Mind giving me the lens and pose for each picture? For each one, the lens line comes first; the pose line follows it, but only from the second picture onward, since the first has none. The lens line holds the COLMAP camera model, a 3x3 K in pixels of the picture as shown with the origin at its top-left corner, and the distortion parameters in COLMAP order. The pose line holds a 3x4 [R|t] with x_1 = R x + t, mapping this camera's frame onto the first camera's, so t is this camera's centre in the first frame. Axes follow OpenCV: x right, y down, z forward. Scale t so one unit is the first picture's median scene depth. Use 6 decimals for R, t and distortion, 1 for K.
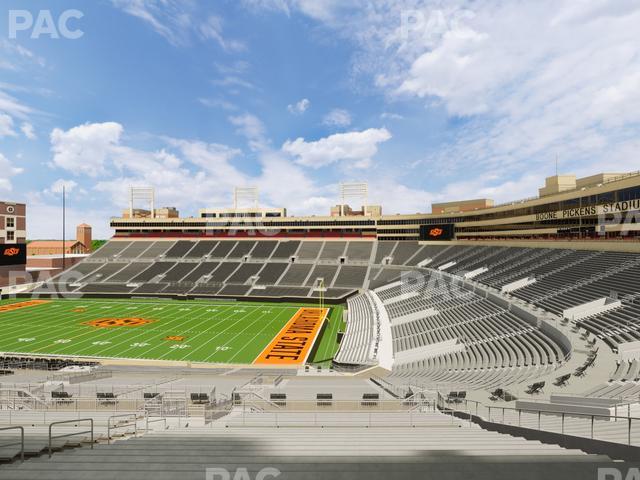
lens RADIAL K [[321.9, 0, 320.1], [0, 321.9, 240.2], [0, 0, 1]] dist [0.001184, -0.000305]
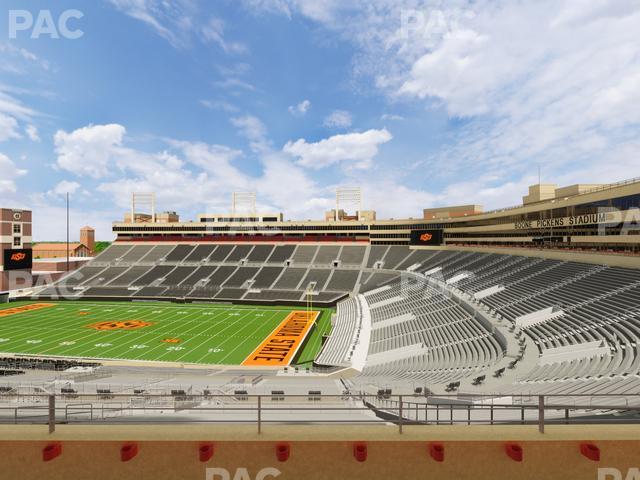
lens RADIAL K [[321.9, 0, 320.2], [0, 321.9, 240.2], [0, 0, 1]] dist [0.001184, -0.000305]
pose [[0.999980, -0.000048, -0.006399, 0.004494], [0.000049, 1.000000, 0.000102, -0.002615], [0.006399, -0.000103, 0.999980, -0.006072]]
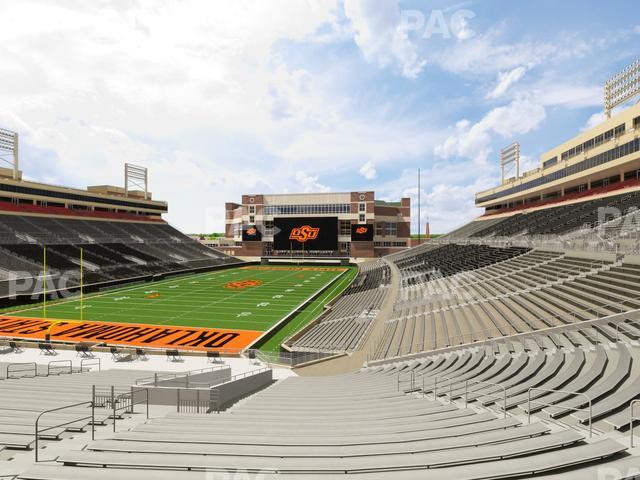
lens RADIAL K [[321.9, 0, 317.1], [0, 321.9, 239.9], [0, 0, 1]] dist [0.001184, -0.000305]
pose [[-0.085281, -0.001514, -0.996356, 0.046697], [0.001490, 0.999998, -0.001647, 0.011085], [0.996356, -0.001625, -0.085279, 0.139387]]
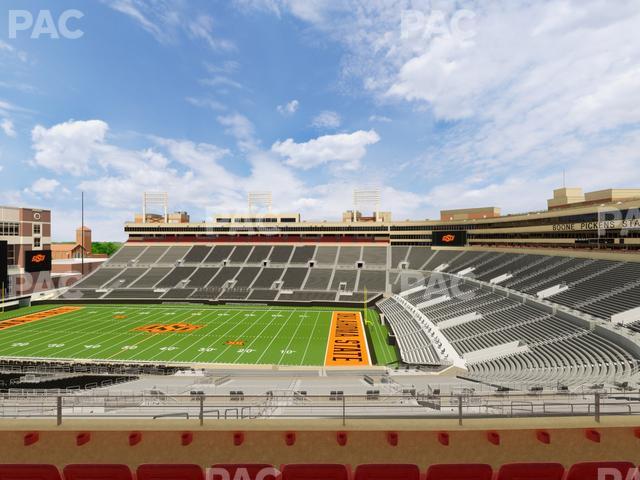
lens RADIAL K [[321.9, 0, 320.3], [0, 321.9, 240.2], [0, 0, 1]] dist [0.001184, -0.000305]
pose [[0.998851, 0.000127, 0.047919, -0.019117], [-0.000134, 1.000000, 0.000134, -0.003099], [-0.047919, -0.000140, 0.998851, -0.006793]]
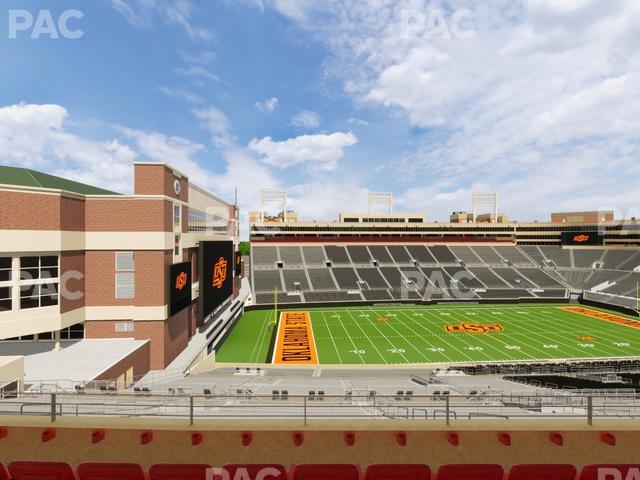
lens RADIAL K [[321.9, 0, 320.6], [0, 321.9, 240.1], [0, 0, 1]] dist [0.001184, -0.000305]
pose [[0.978547, 0.000156, 0.206026, -0.136948], [-0.000110, 1.000000, -0.000238, -0.003068], [-0.206026, 0.000210, 0.978547, 0.008326]]
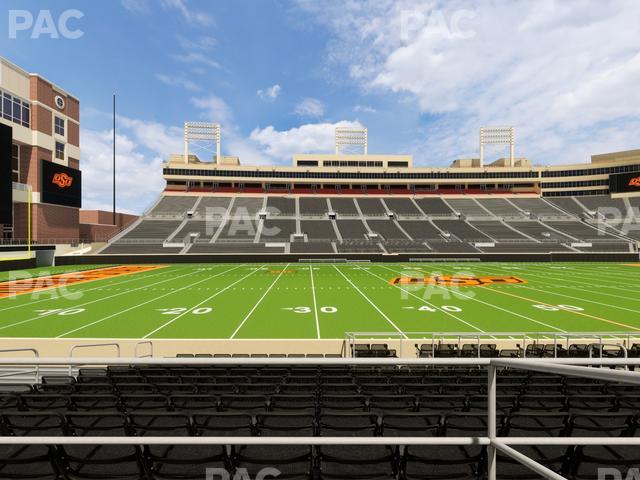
lens RADIAL K [[321.9, 0, 320.5], [0, 321.9, 239.9], [0, 0, 1]] dist [0.001184, -0.000305]
pose [[0.986360, 0.000246, 0.164604, -0.092647], [-0.000128, 1.000000, -0.000727, 0.020357], [-0.164604, 0.000696, 0.986359, 0.059230]]
